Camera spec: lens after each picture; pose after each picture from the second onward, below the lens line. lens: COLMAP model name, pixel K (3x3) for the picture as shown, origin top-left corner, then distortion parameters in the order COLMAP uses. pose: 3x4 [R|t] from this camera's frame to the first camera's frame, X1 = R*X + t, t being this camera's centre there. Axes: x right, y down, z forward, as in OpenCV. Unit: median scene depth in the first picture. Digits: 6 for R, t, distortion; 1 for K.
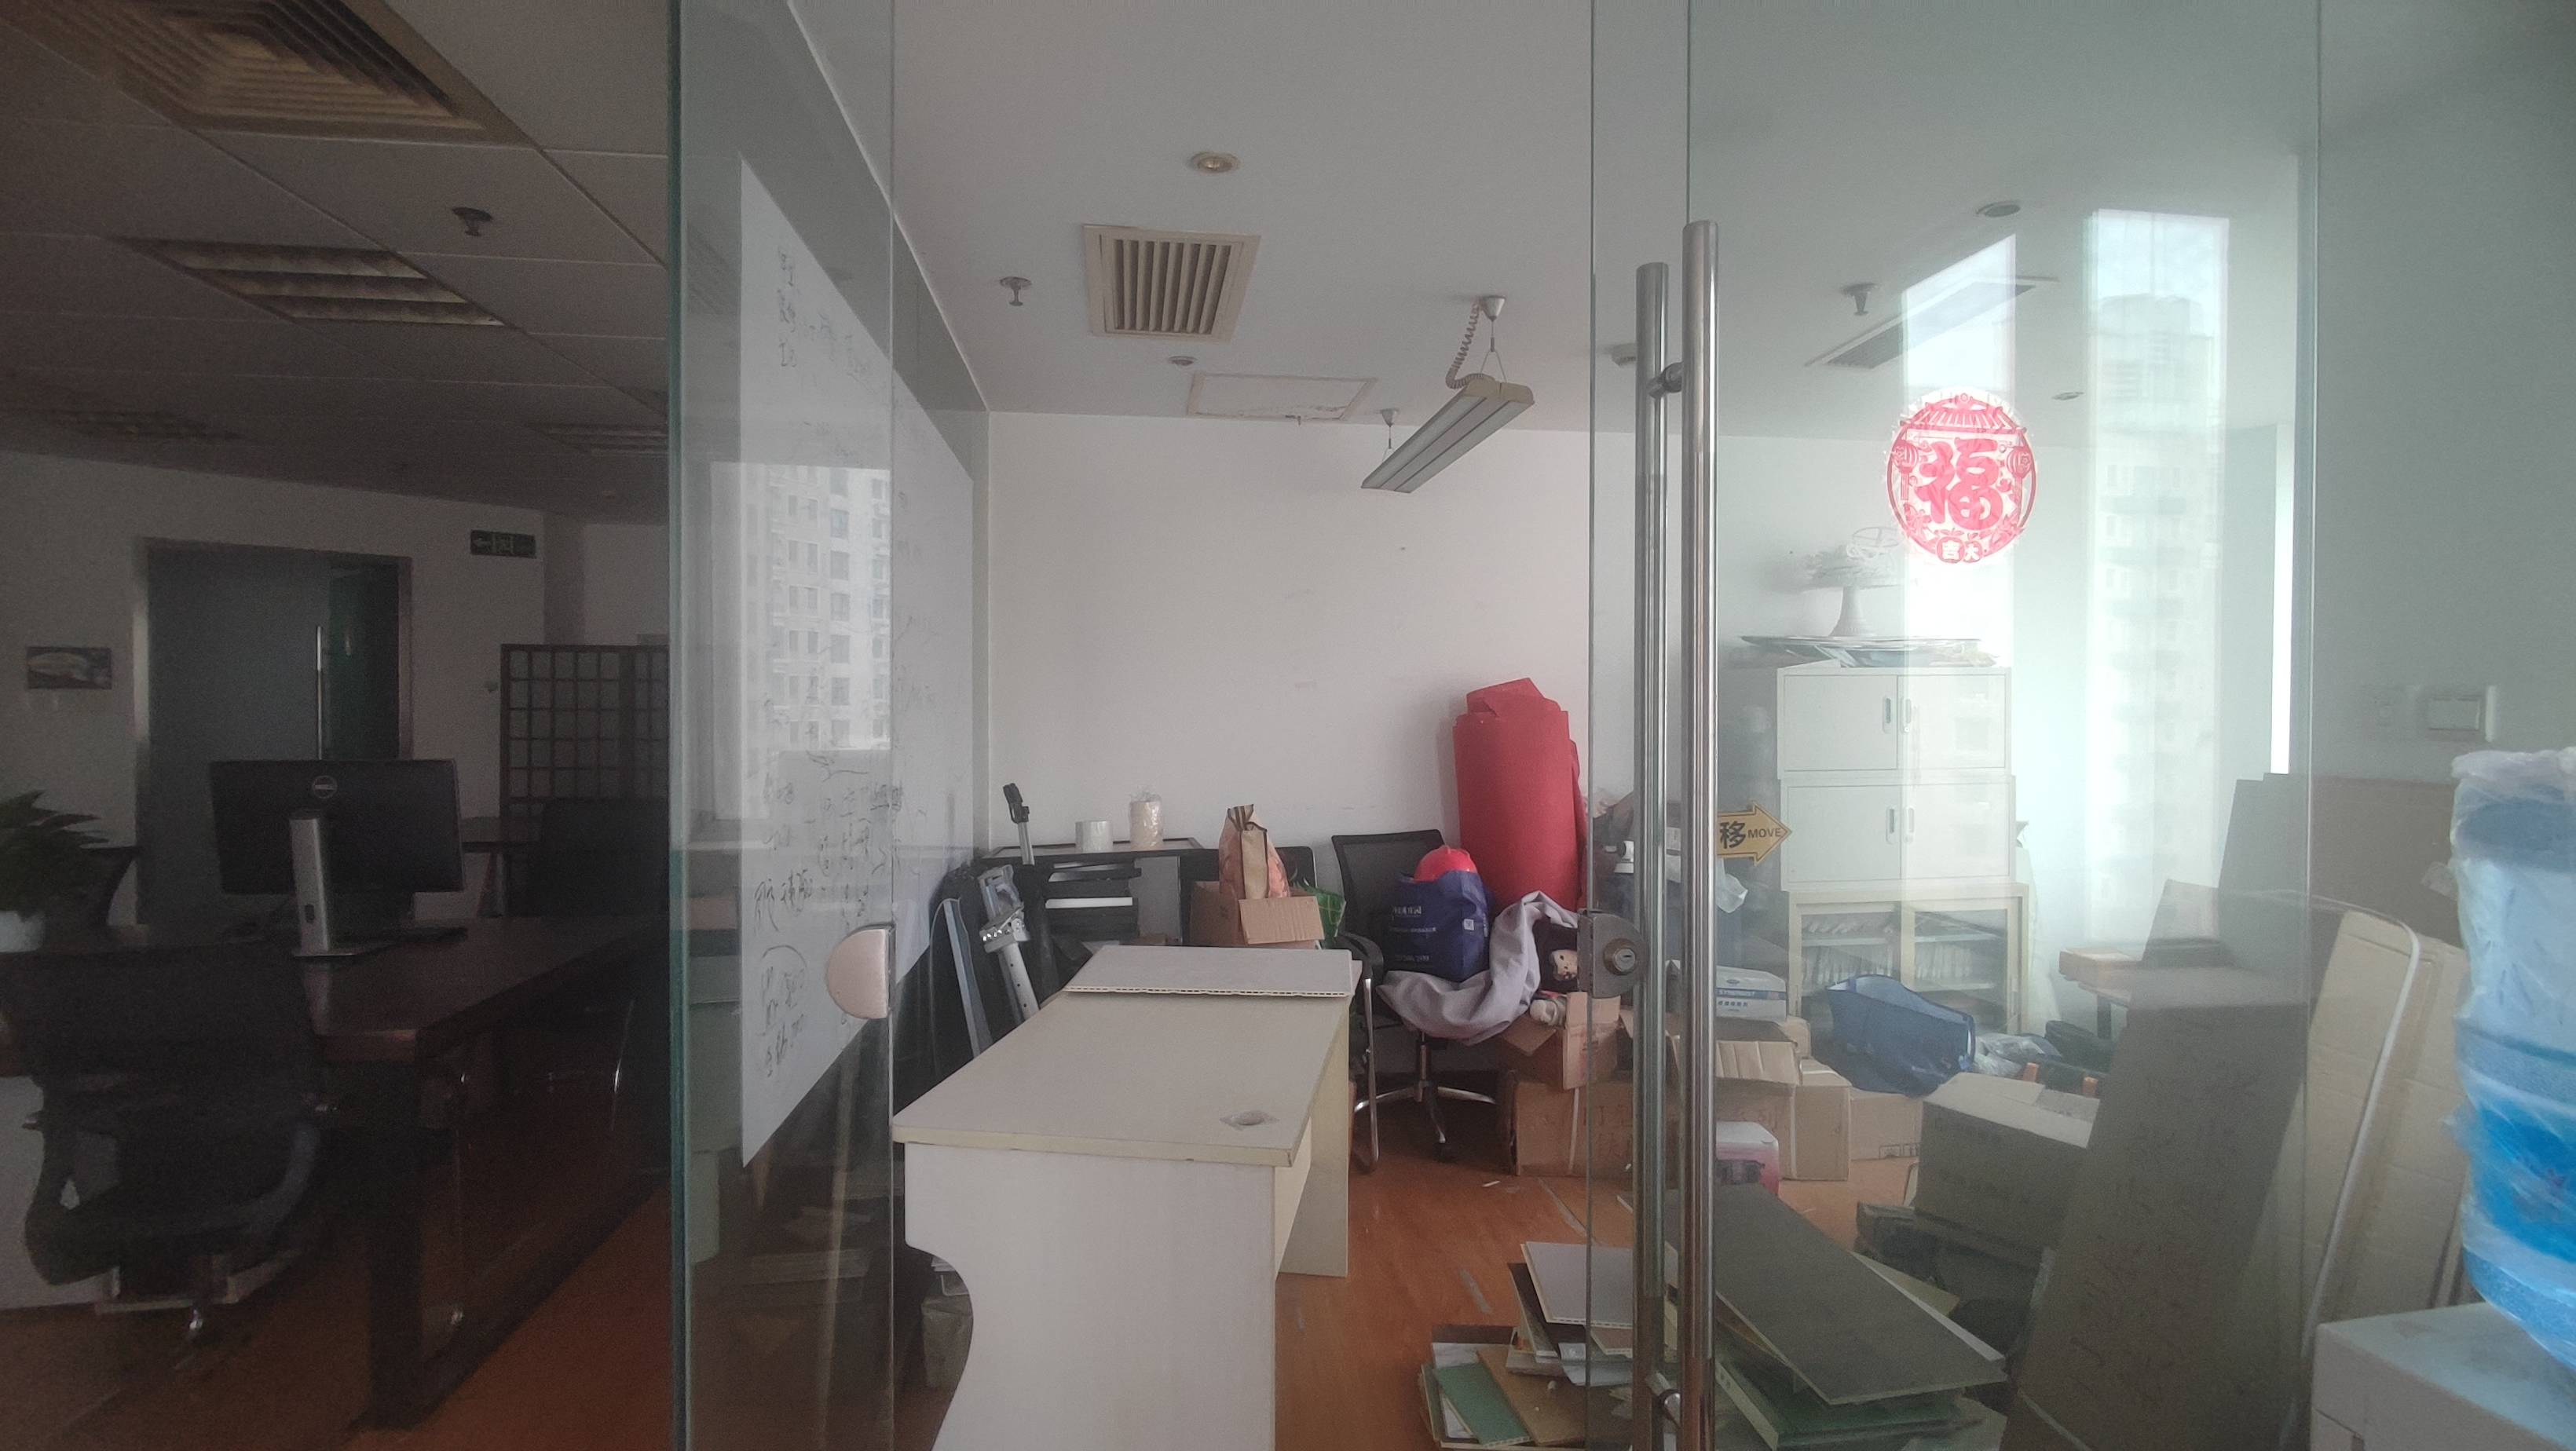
lens RADIAL K [[1182.6, 0, 1292.1], [0, 1182.6, 713.6], [0, 0, 1]] dist [-0.003251, -0.000261]
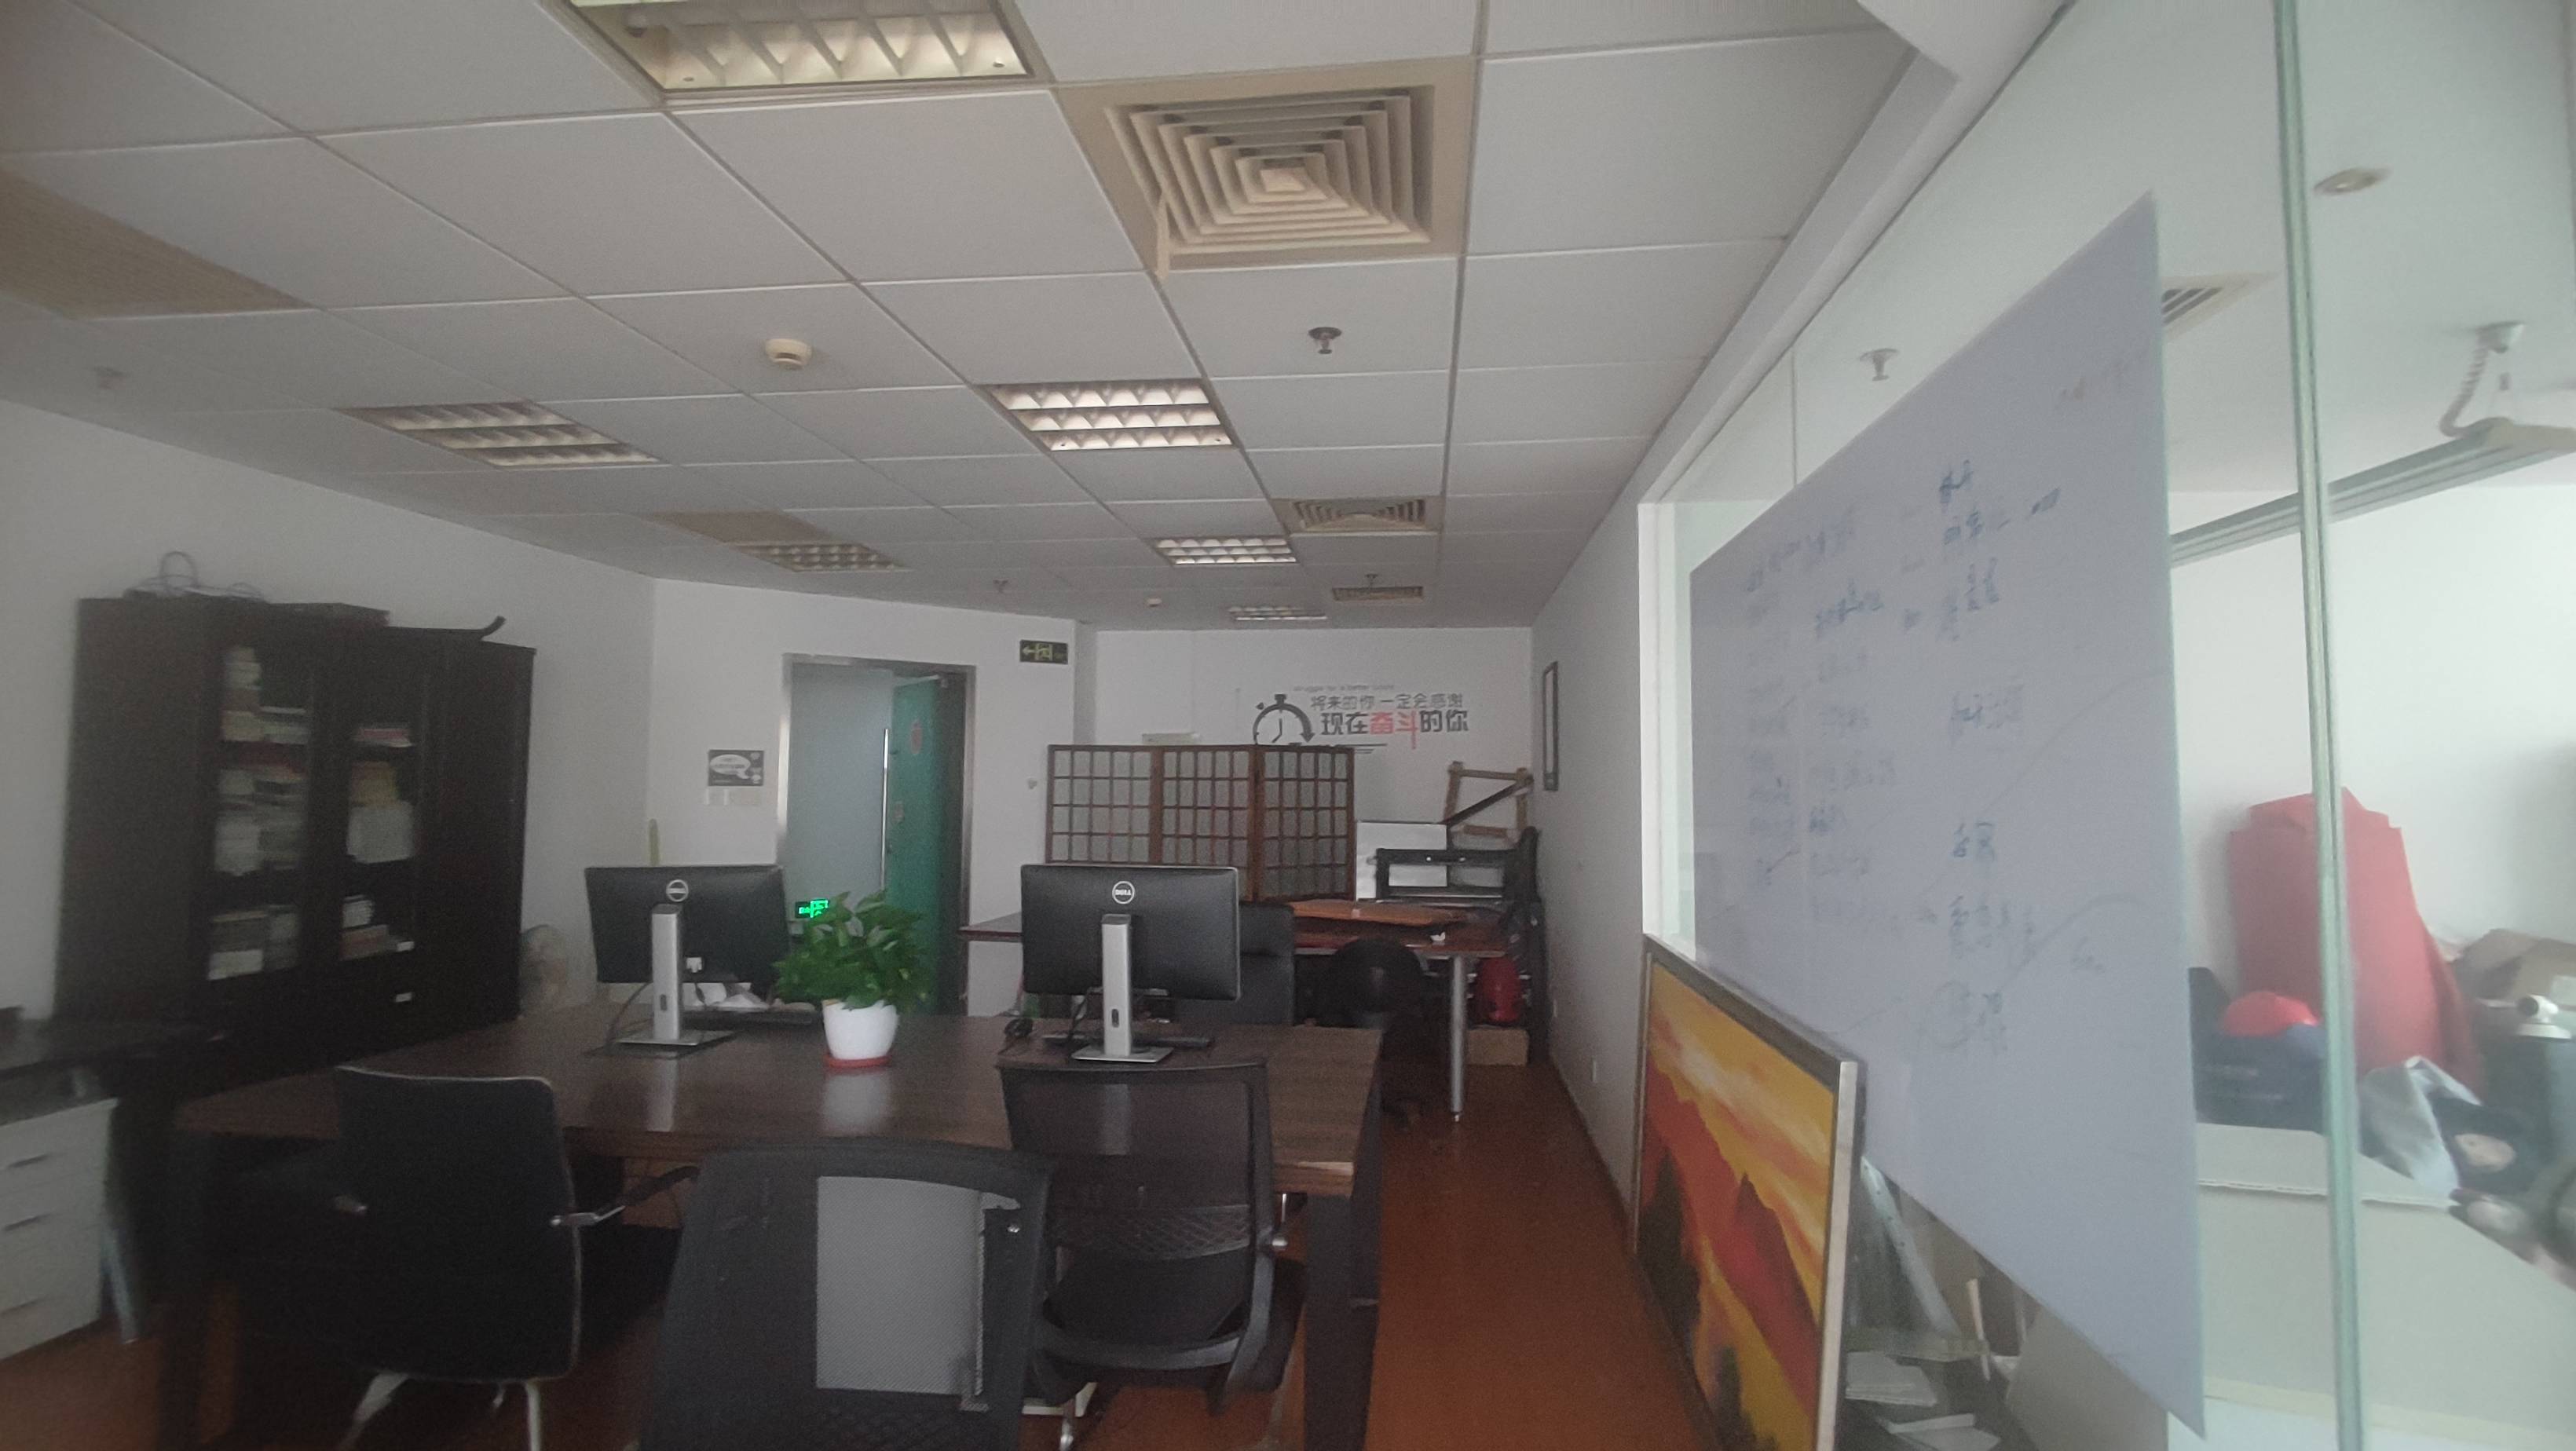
lens RADIAL K [[1182.6, 0, 1284.9], [0, 1182.6, 711.8], [0, 0, 1]] dist [-0.003251, -0.000261]
pose [[0.968484, -0.010342, -0.248860, -0.377062], [-0.009156, 0.996984, -0.077067, -0.014717], [0.248906, 0.076917, 0.965469, 0.025811]]
